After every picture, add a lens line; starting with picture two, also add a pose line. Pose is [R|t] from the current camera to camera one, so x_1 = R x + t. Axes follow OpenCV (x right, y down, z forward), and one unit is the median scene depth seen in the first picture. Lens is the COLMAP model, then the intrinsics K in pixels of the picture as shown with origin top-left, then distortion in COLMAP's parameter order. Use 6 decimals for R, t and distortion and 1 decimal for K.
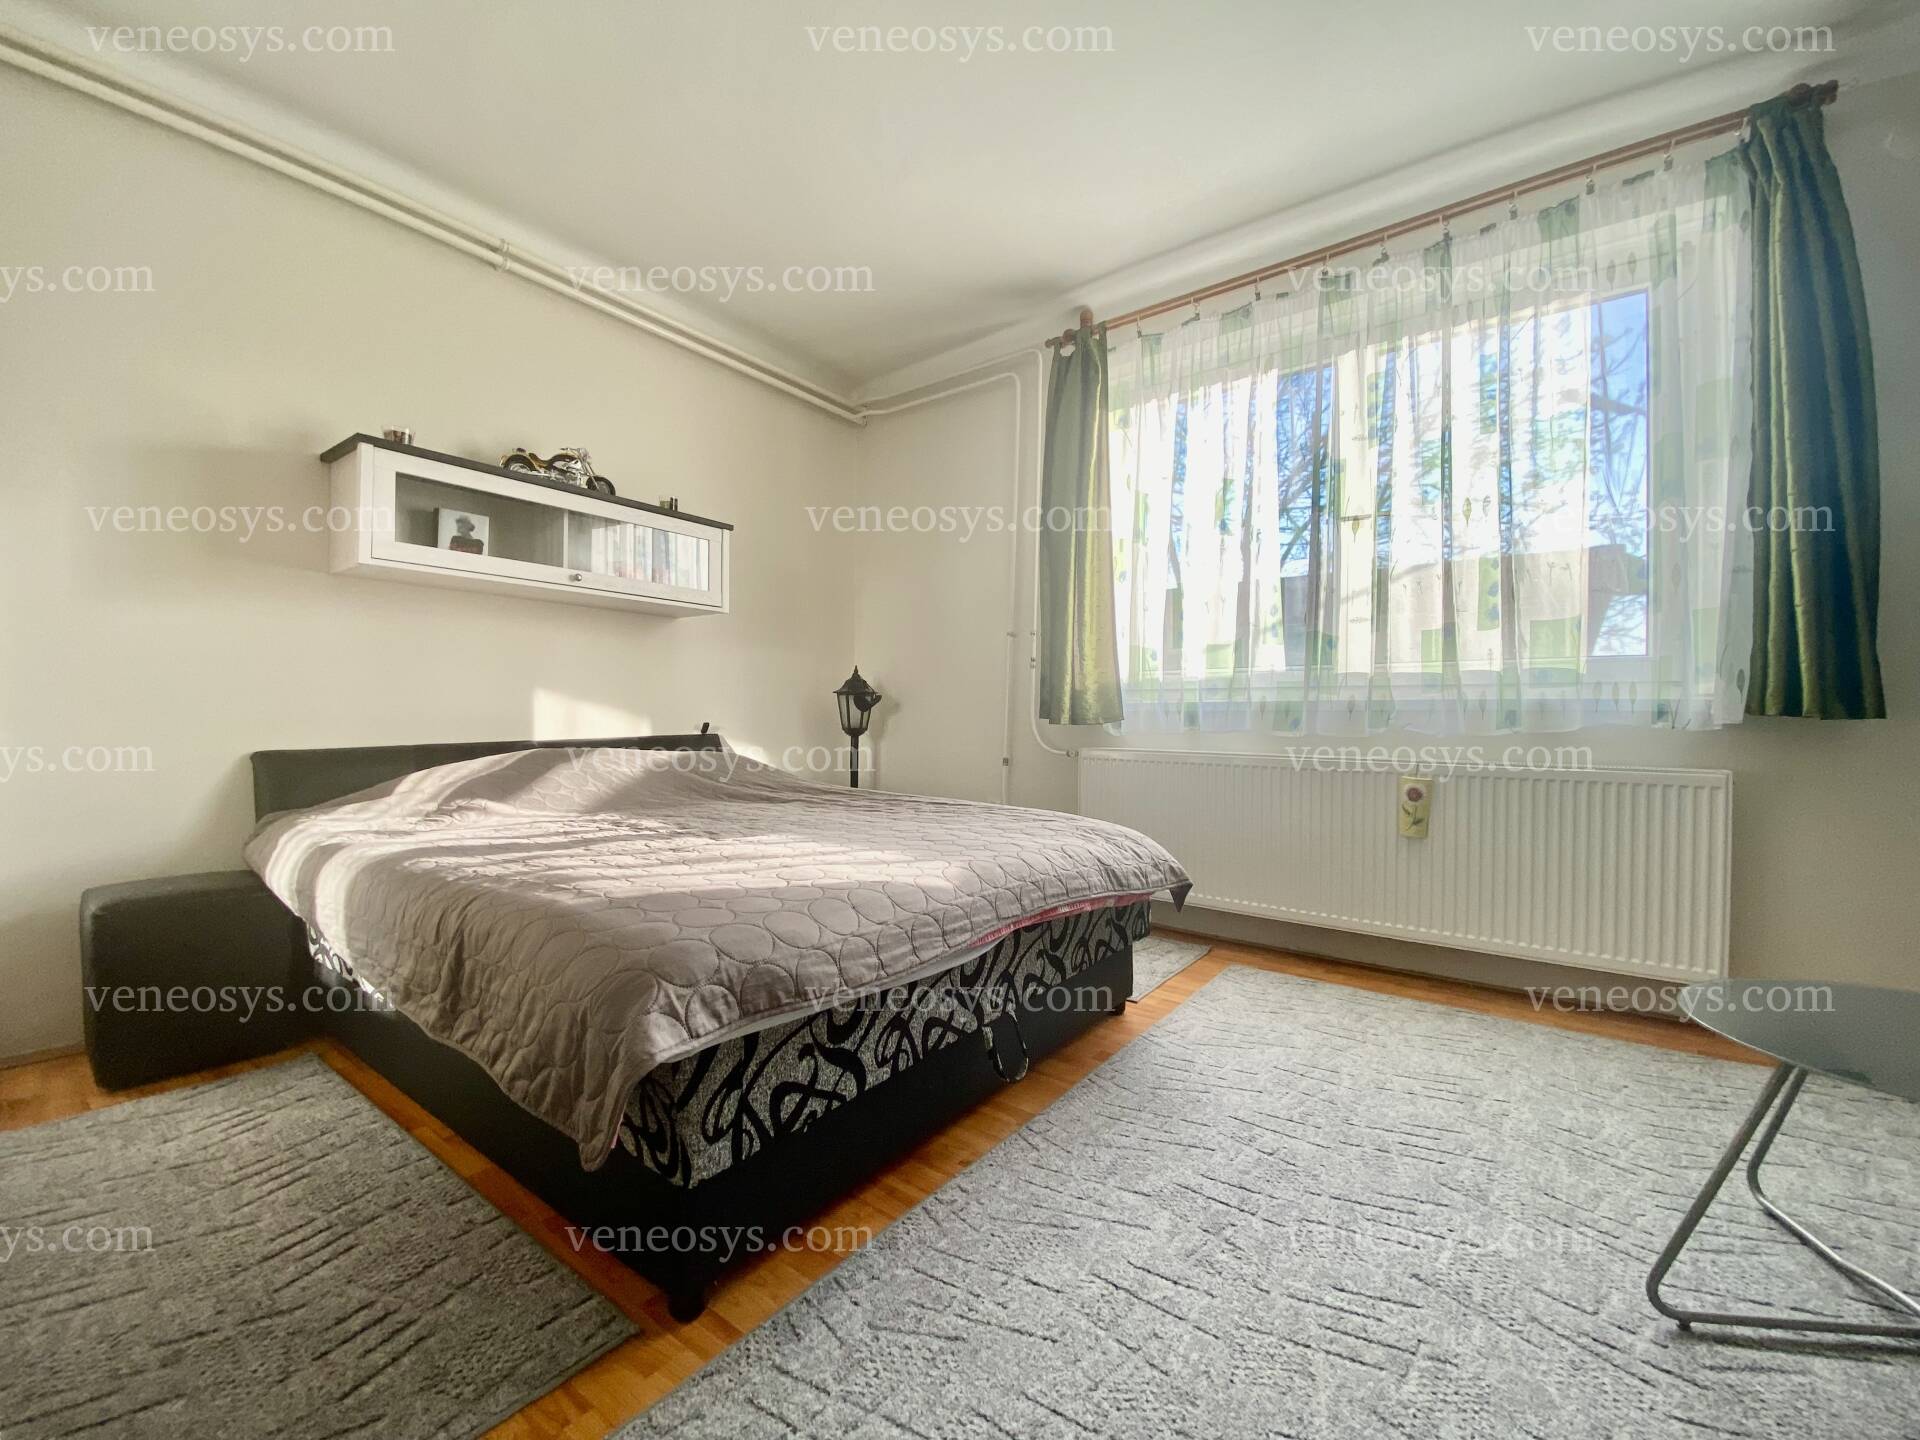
lens RADIAL K [[766.8, 0, 965.1], [0, 766.8, 722.5], [0, 0, 1]] dist [0.034007, -0.030790]
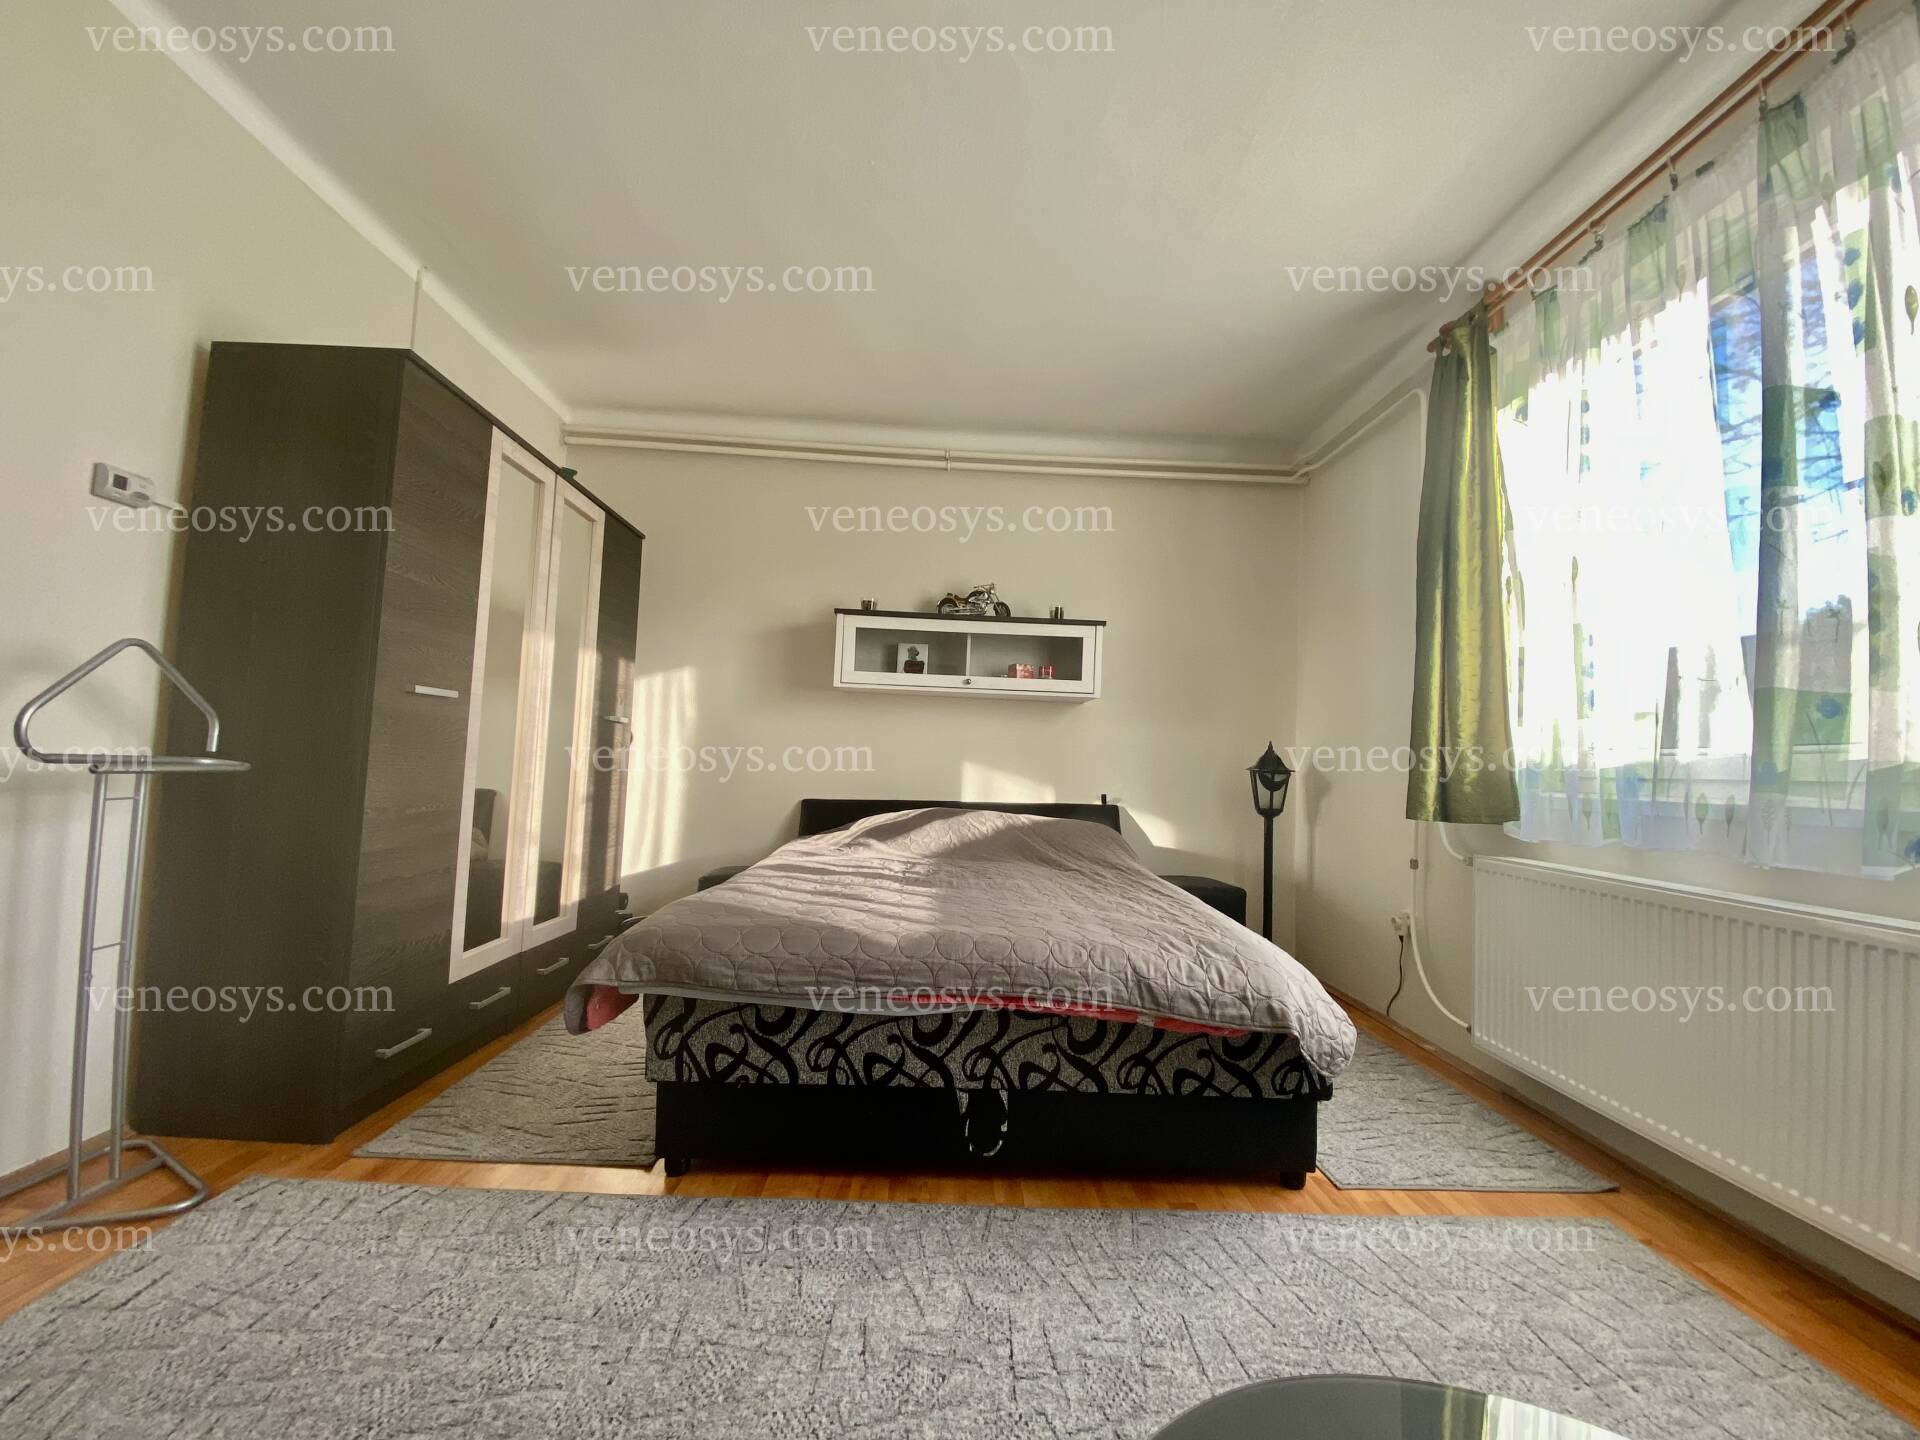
lens RADIAL K [[766.8, 0, 965.1], [0, 766.8, 722.5], [0, 0, 1]] dist [0.034007, -0.030790]
pose [[0.620374, -0.023725, -0.783947, 0.678825], [-0.041324, 0.997165, -0.062880, -0.041356], [0.783216, 0.071405, 0.617635, 0.225292]]
